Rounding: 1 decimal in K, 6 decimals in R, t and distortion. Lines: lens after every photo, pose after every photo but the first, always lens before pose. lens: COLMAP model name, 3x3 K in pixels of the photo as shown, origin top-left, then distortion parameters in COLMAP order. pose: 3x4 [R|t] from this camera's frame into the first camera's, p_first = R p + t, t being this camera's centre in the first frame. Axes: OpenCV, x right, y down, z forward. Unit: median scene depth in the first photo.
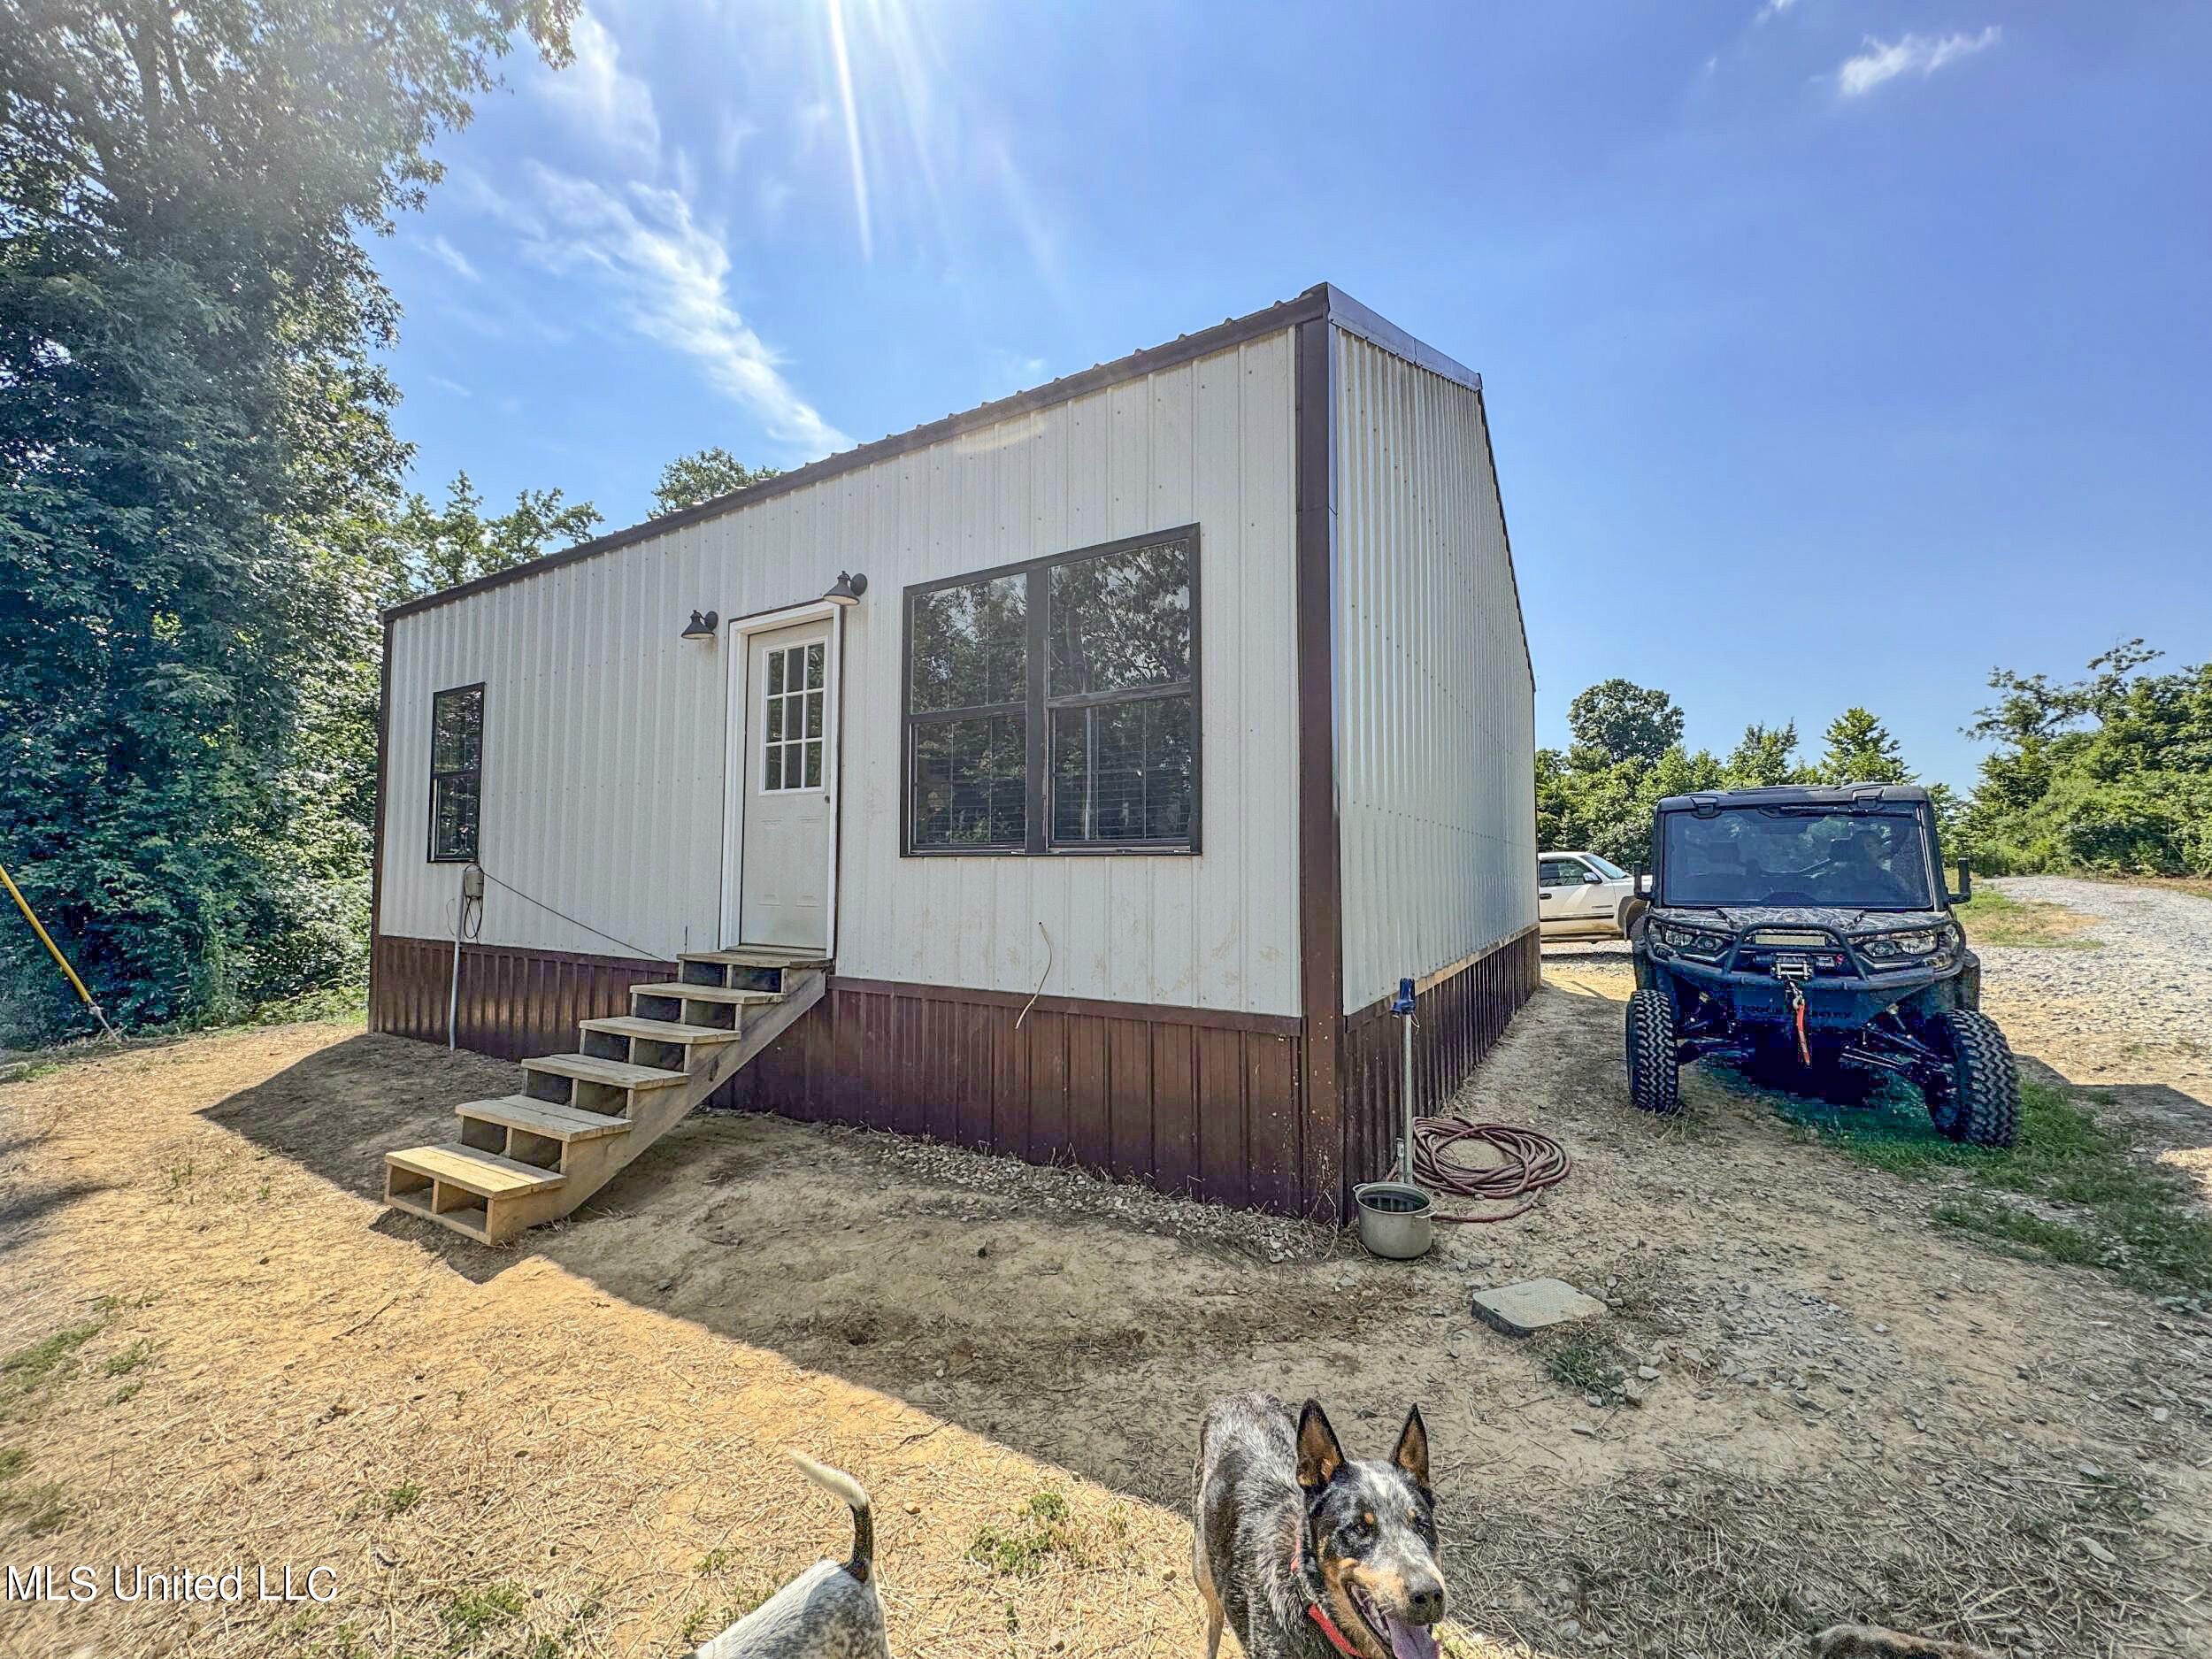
lens RADIAL K [[896.3, 0, 1105.4], [0, 896.3, 820.2], [0, 0, 1]] dist [-0.006176, 0.001086]
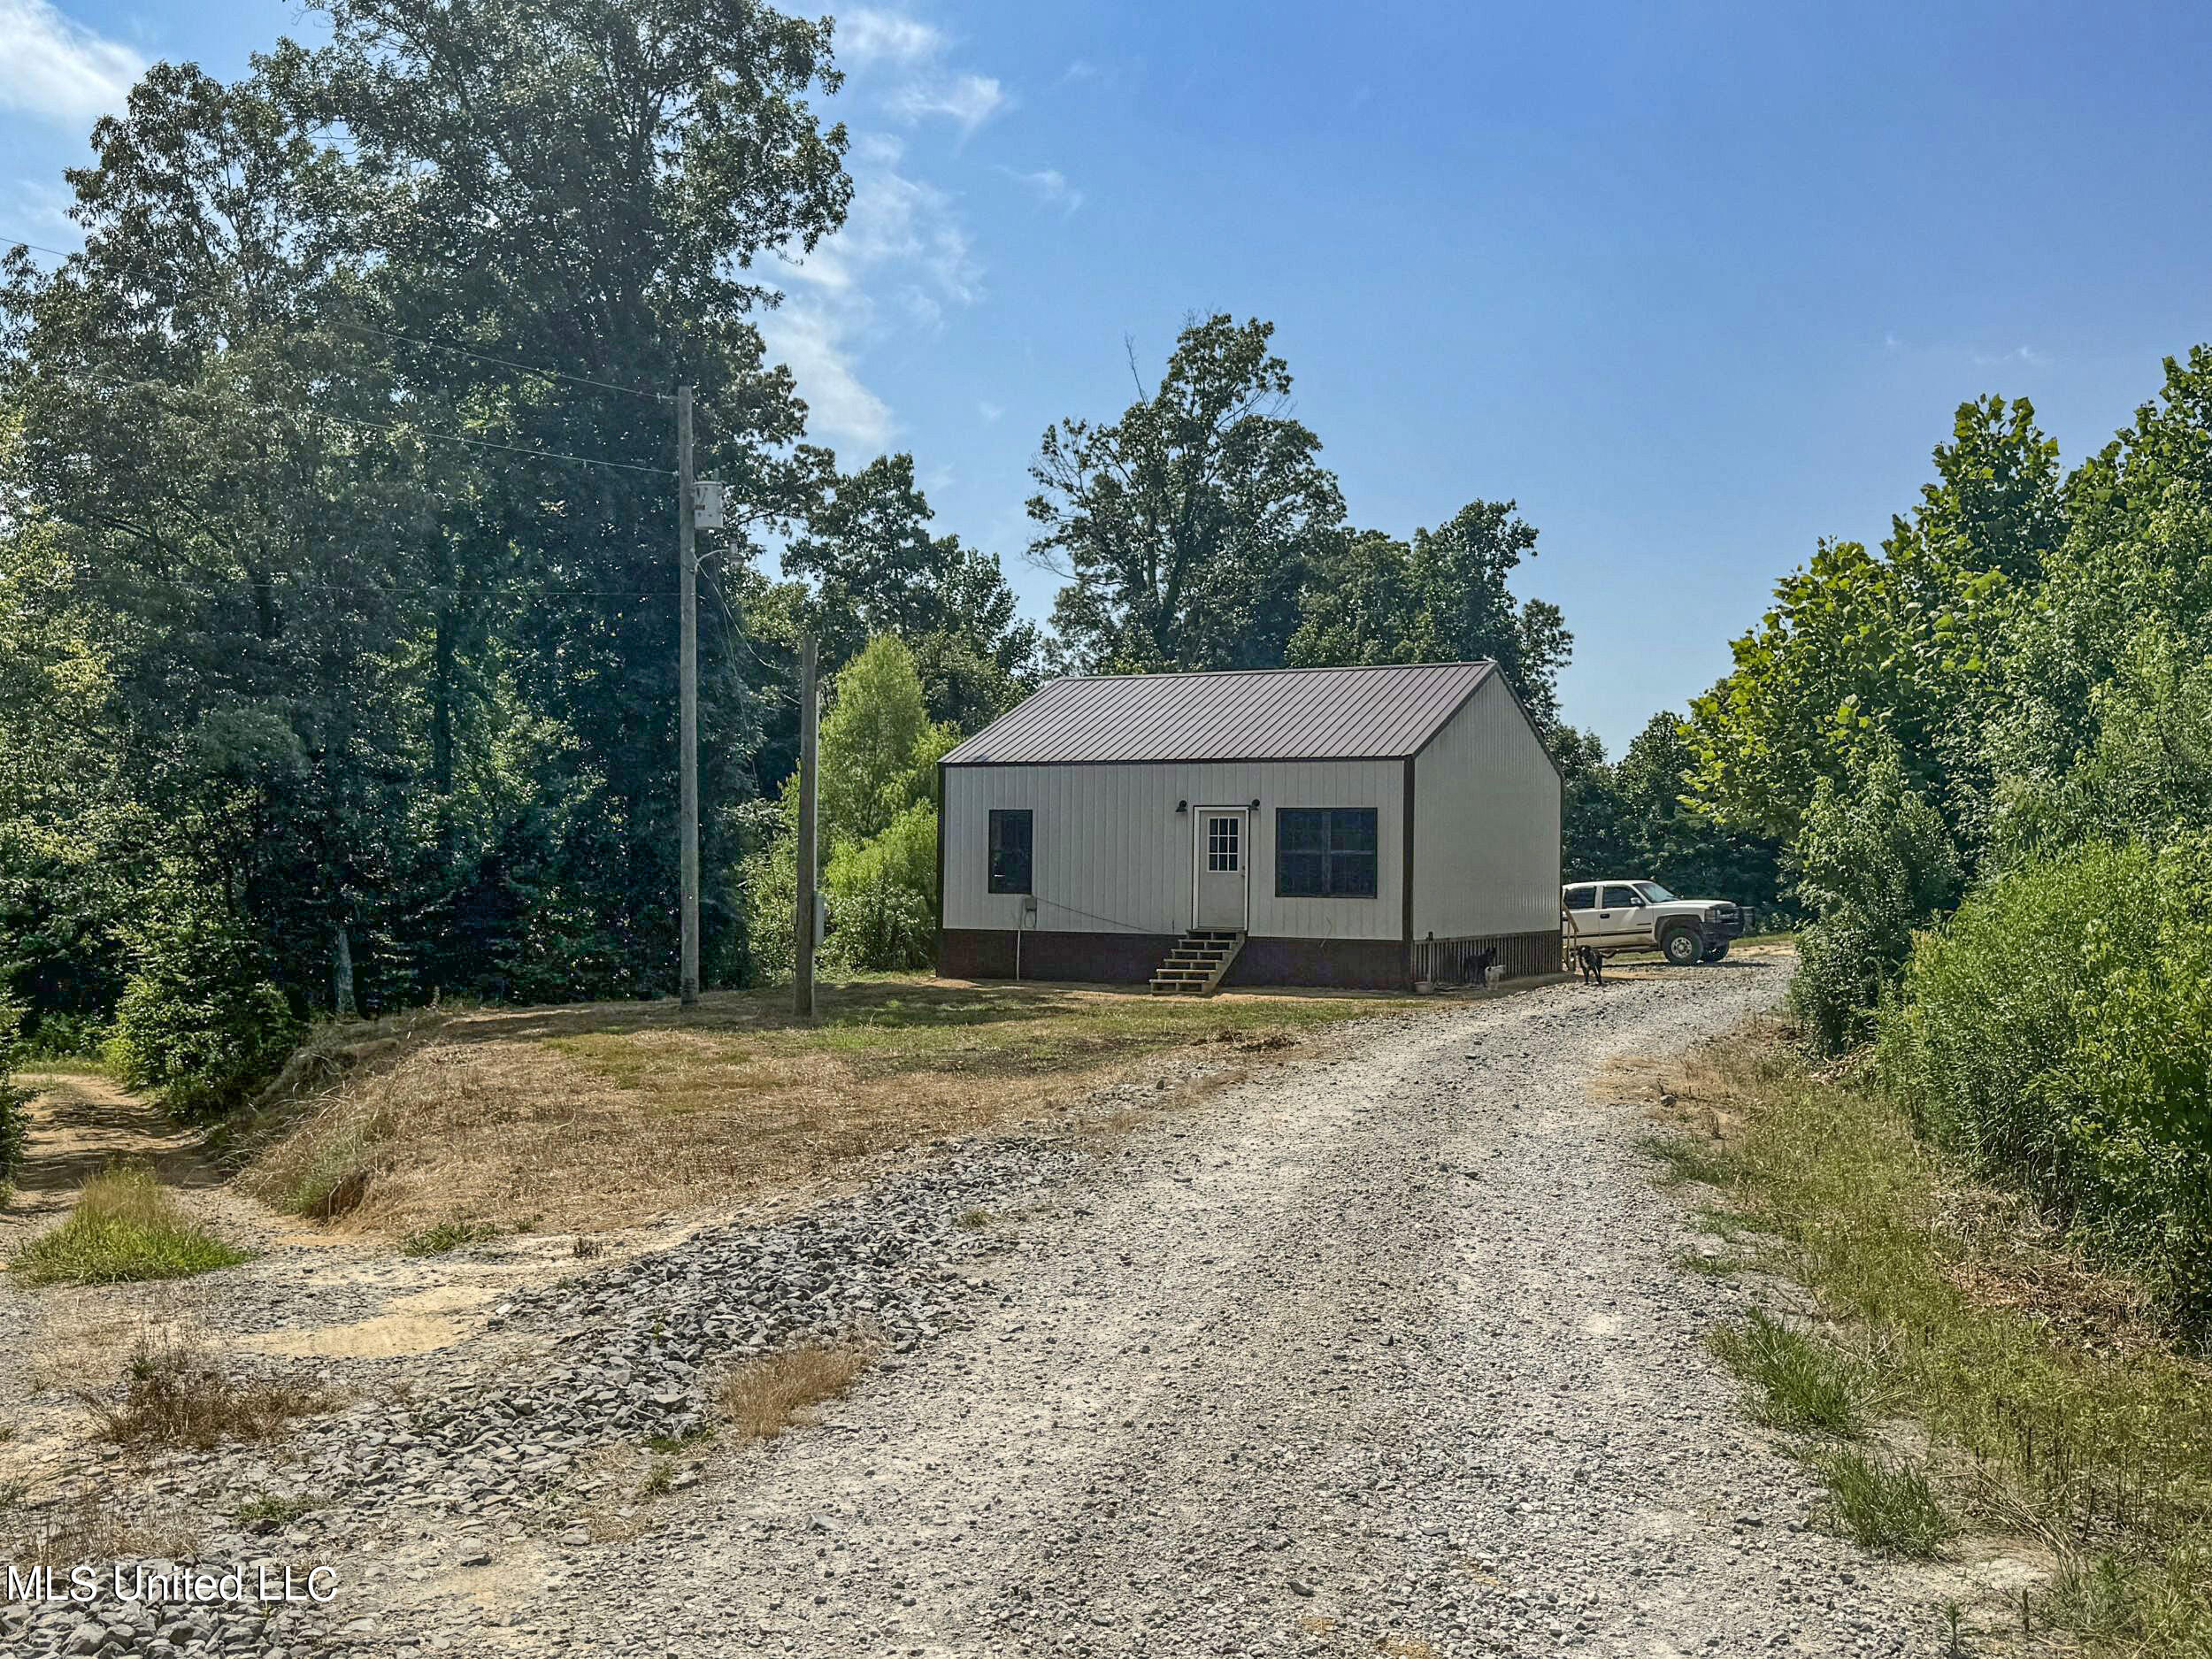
lens RADIAL K [[2222.0, 0, 1107.2], [0, 2222.0, 842.3], [0, 0, 1]] dist [0.041157, 0.000000]
pose [[0.997710, 0.008151, 0.067141, -1.183287], [-0.011247, 0.998884, 0.045876, -0.438325], [-0.066692, -0.046526, 0.996688, -5.878904]]
